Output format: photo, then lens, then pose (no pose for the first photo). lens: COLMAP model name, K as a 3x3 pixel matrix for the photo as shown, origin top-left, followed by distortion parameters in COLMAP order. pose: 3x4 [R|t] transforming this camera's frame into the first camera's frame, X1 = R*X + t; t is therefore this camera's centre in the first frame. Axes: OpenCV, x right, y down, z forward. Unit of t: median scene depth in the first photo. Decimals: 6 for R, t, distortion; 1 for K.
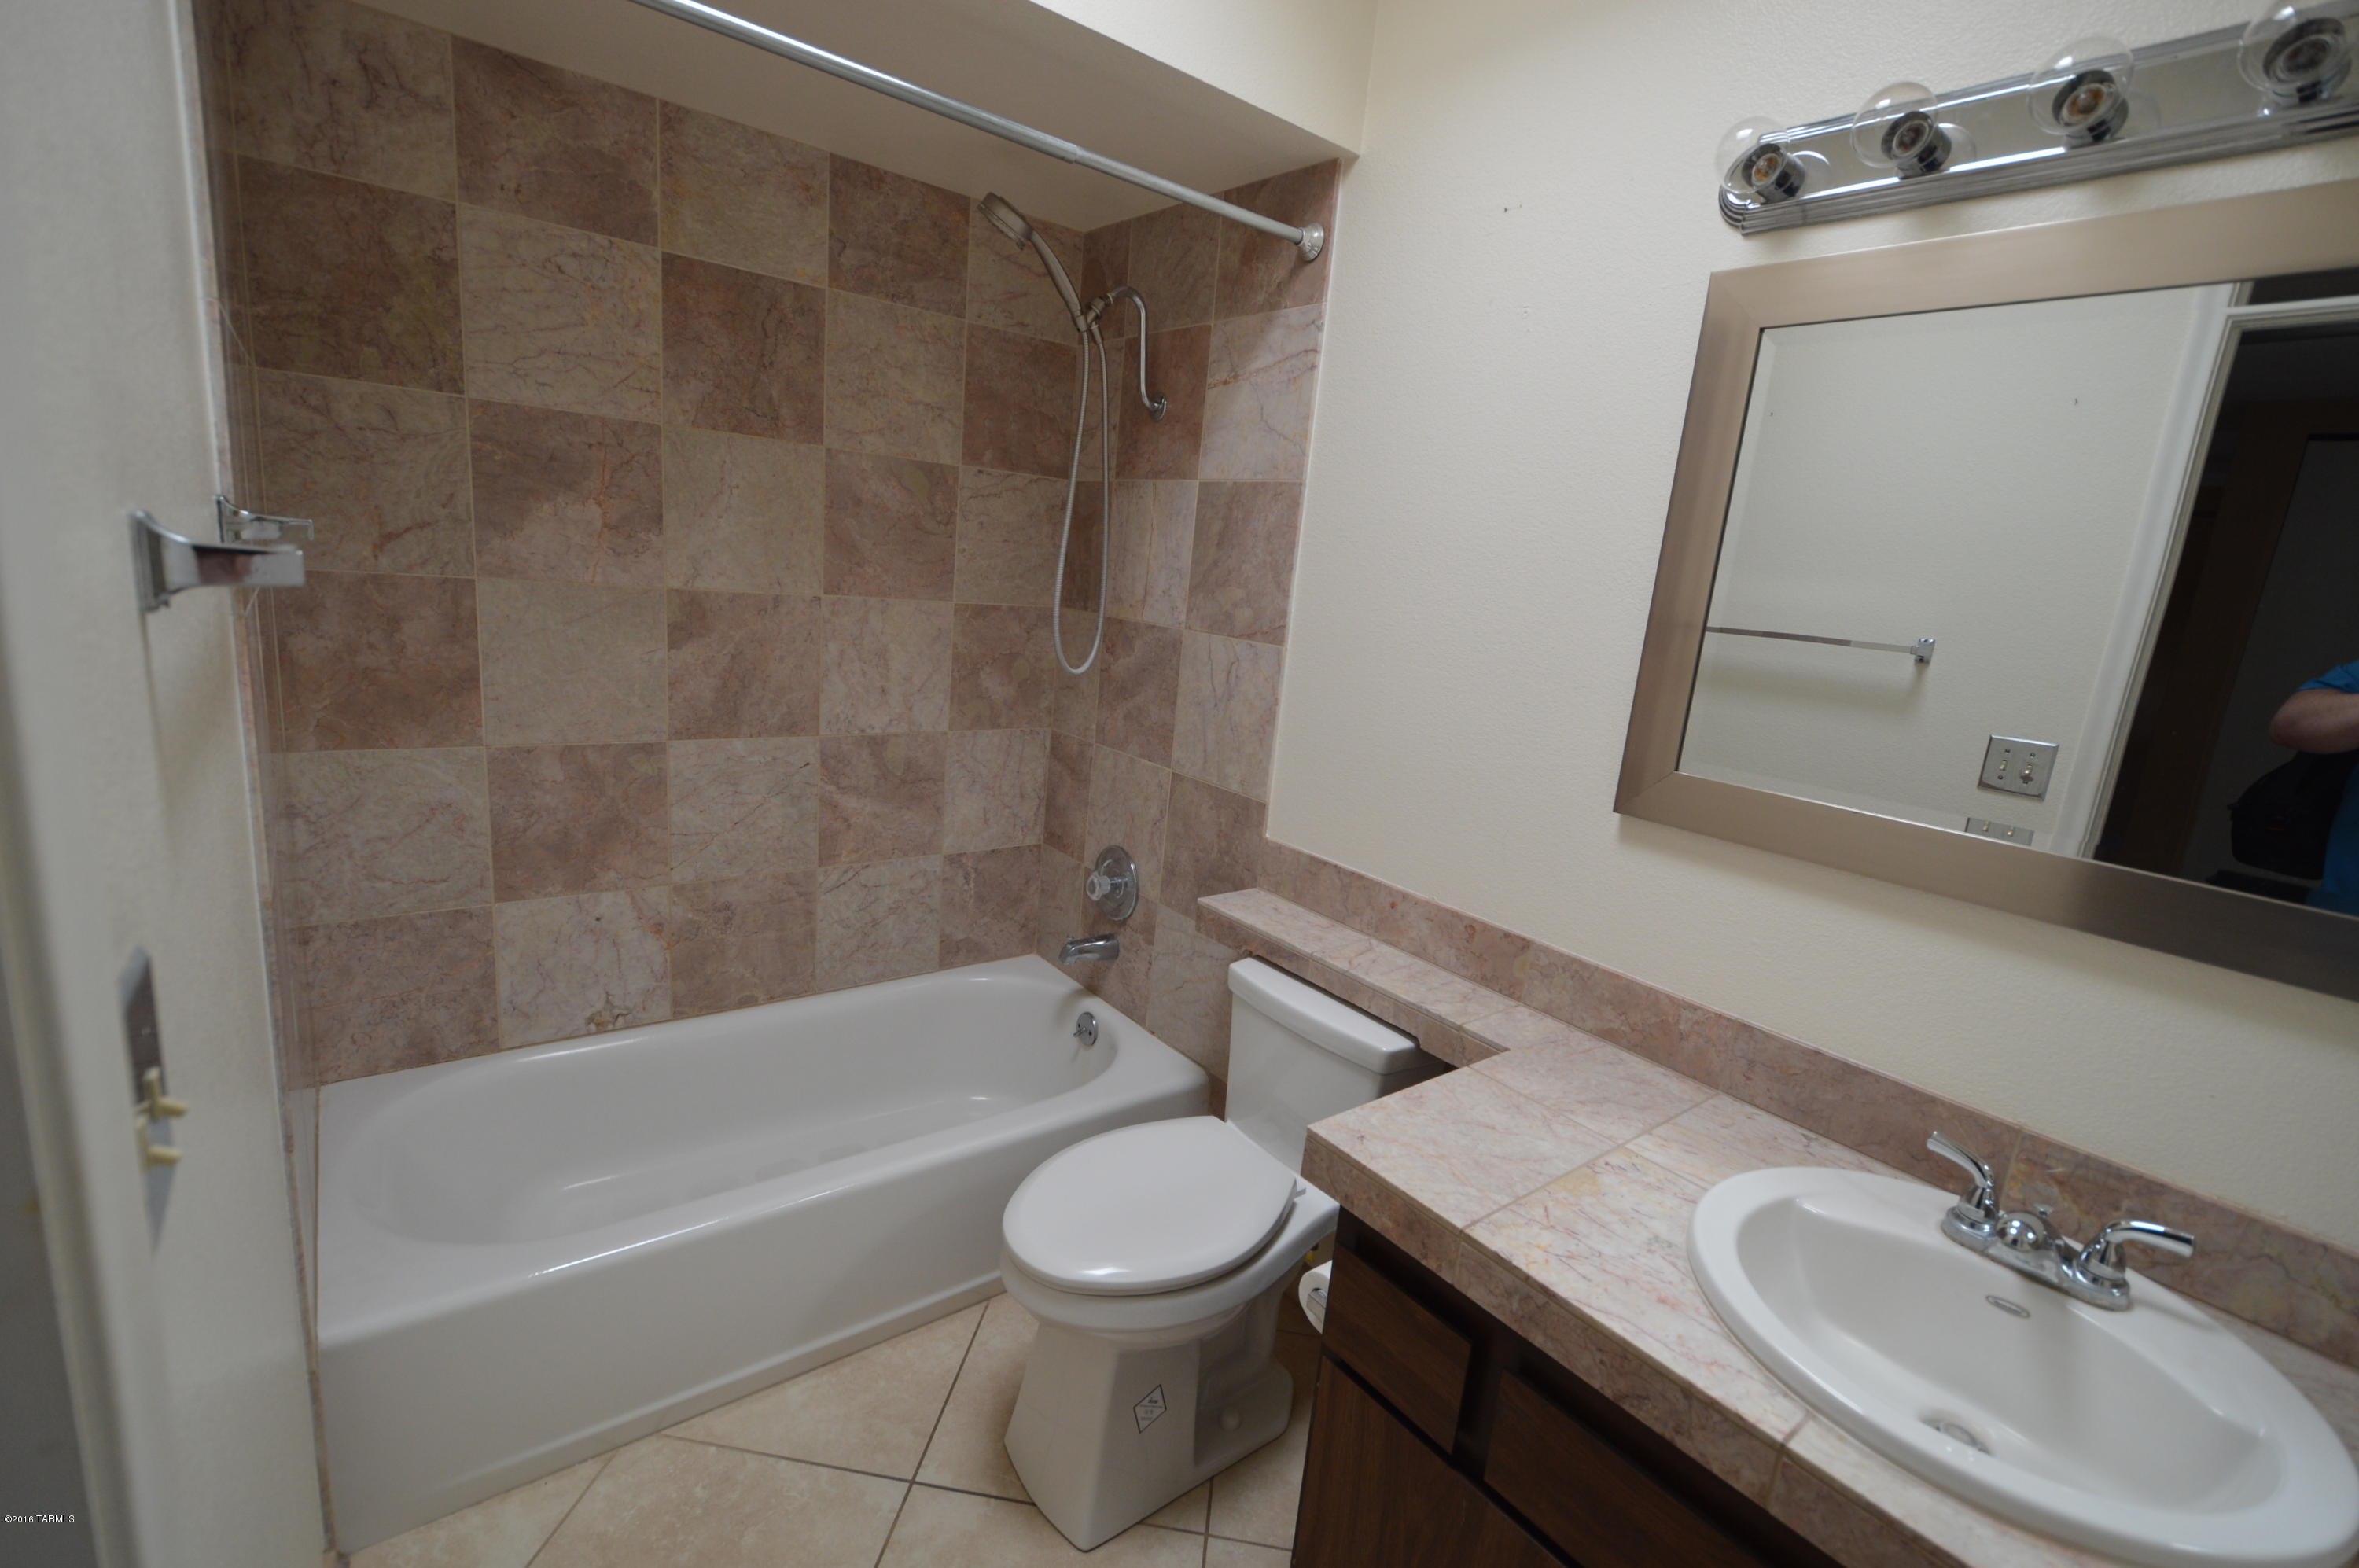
lens RADIAL K [[1066.0, 0, 1172.9], [0, 1066.0, 785.4], [0, 0, 1]] dist [0.011484, -0.004878]
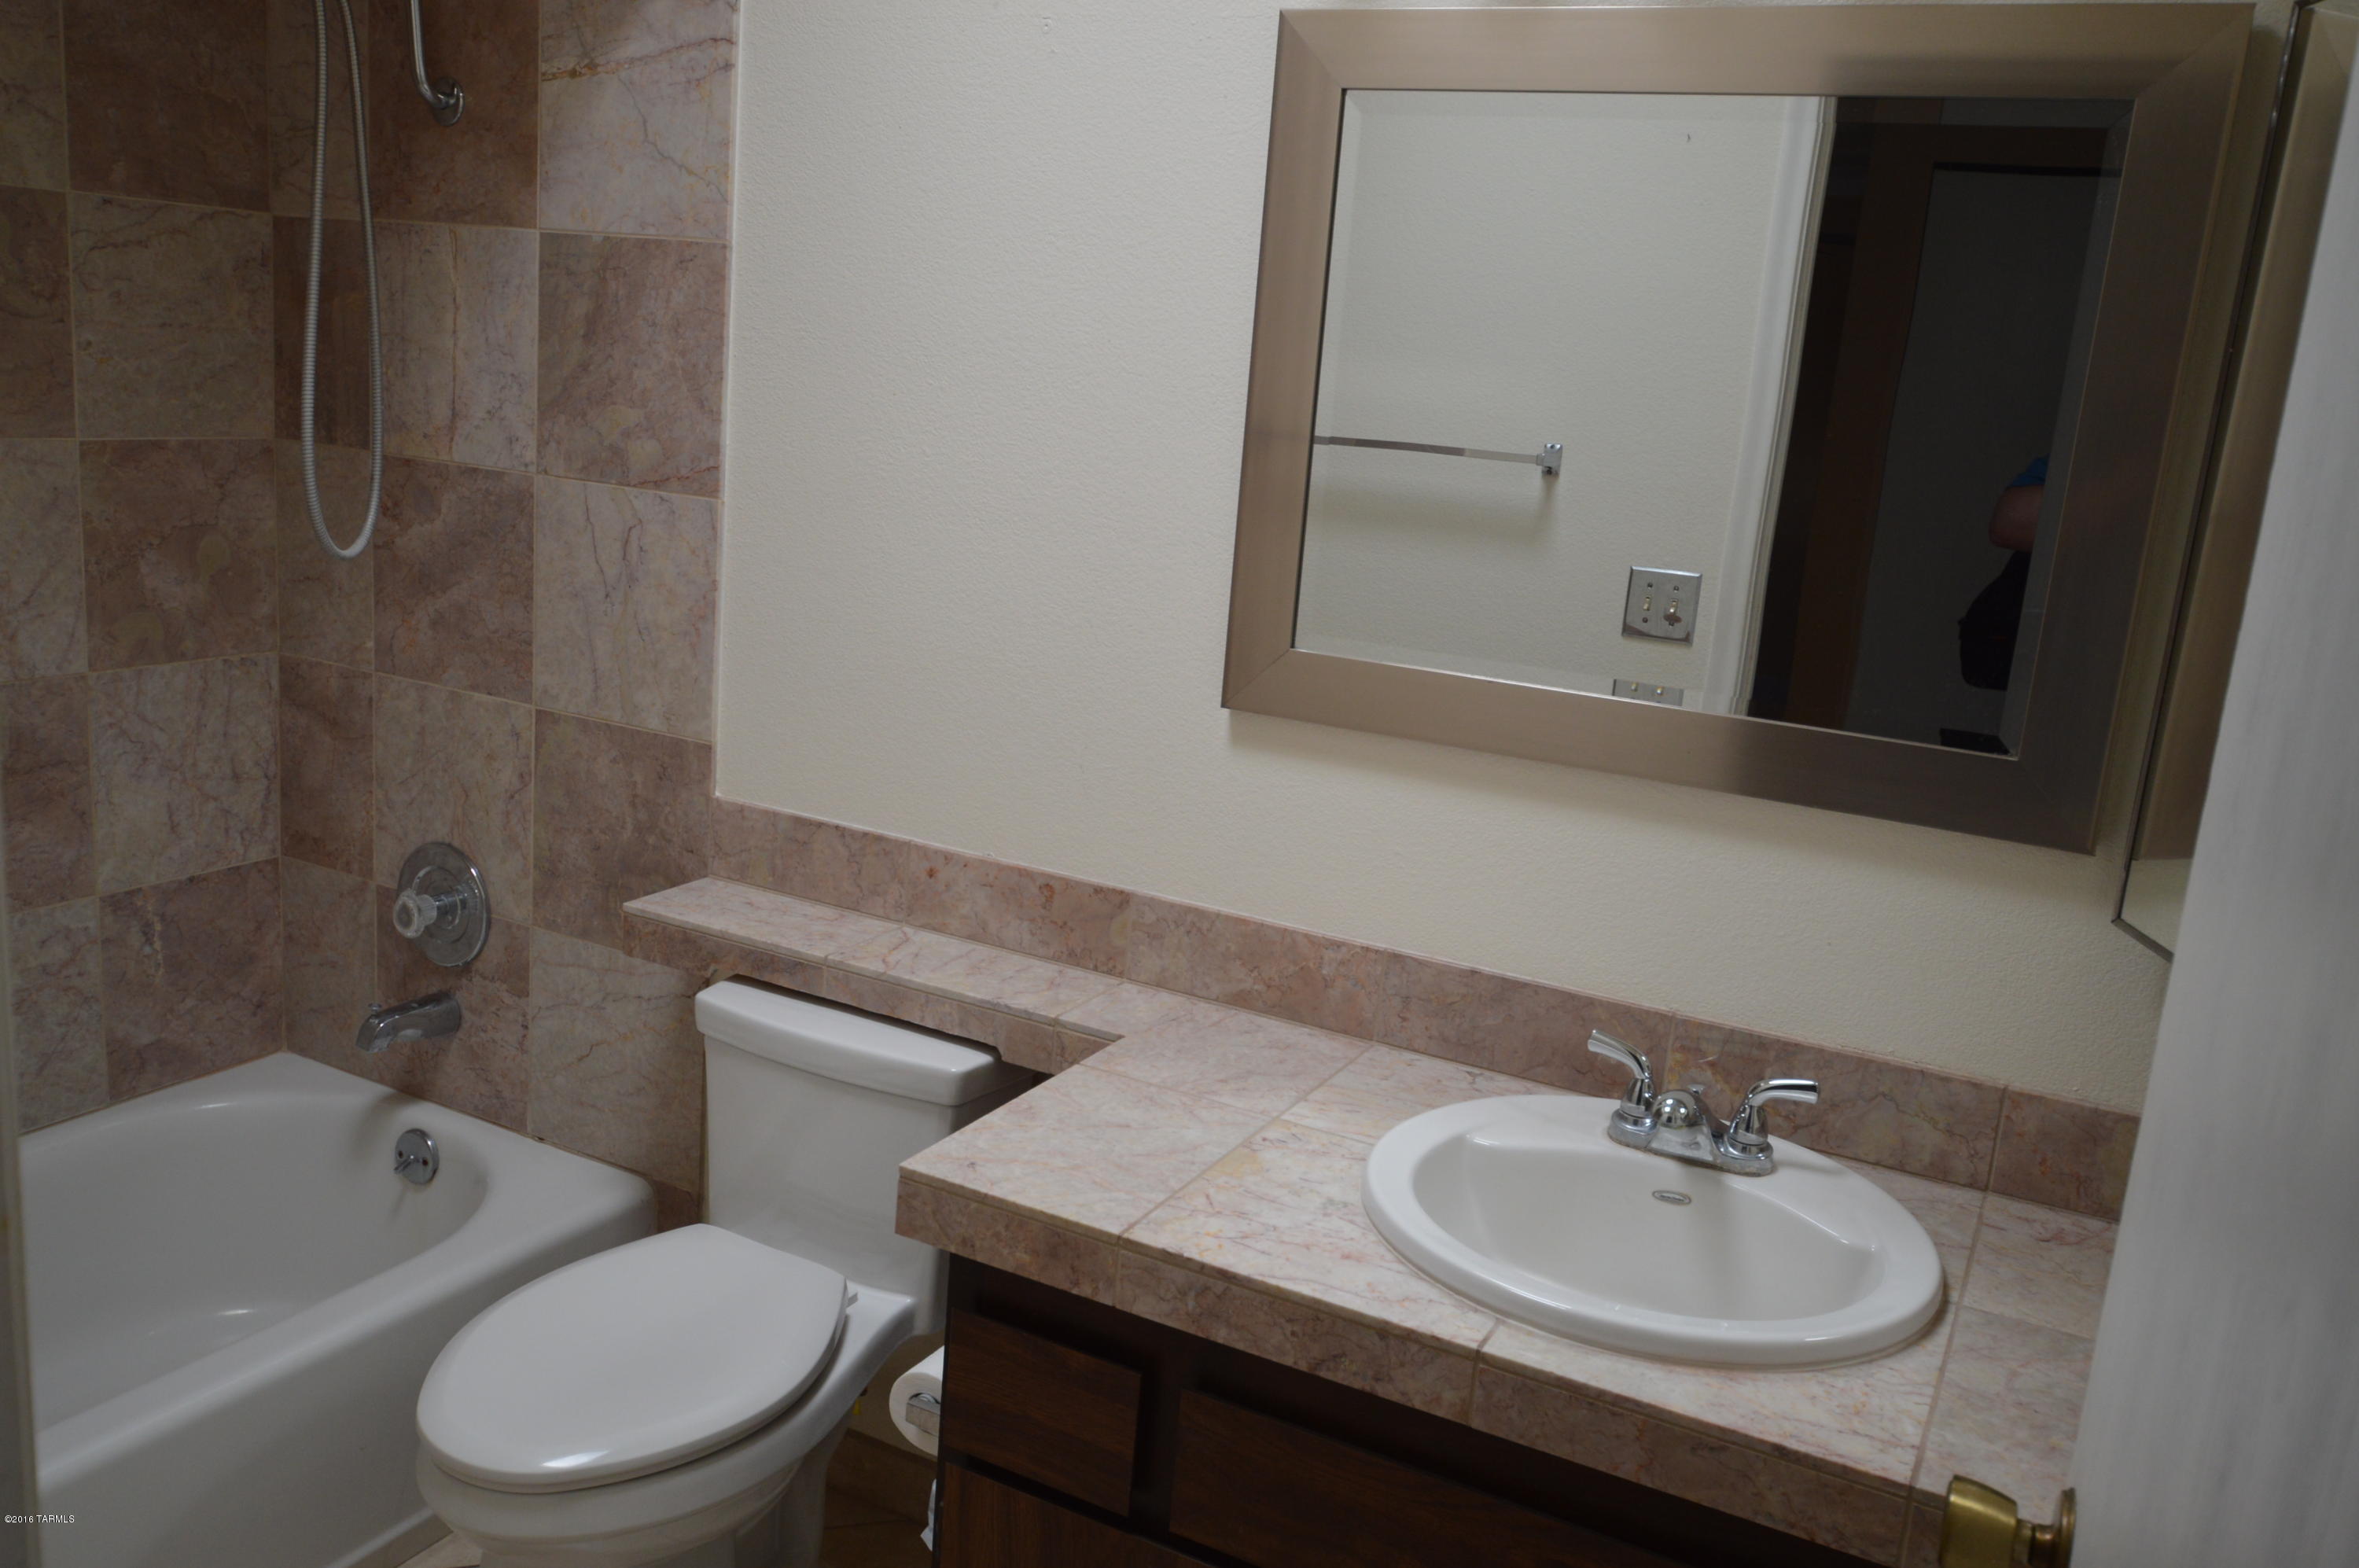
lens RADIAL K [[1903.3, 0, 1181.0], [0, 1903.3, 784.7], [0, 0, 1]] dist [0.042828, -0.022992]
pose [[0.914146, -0.106153, 0.391241, -0.116413], [0.089335, 0.994132, 0.060998, -0.004289], [-0.395420, -0.020809, 0.918265, -0.182627]]
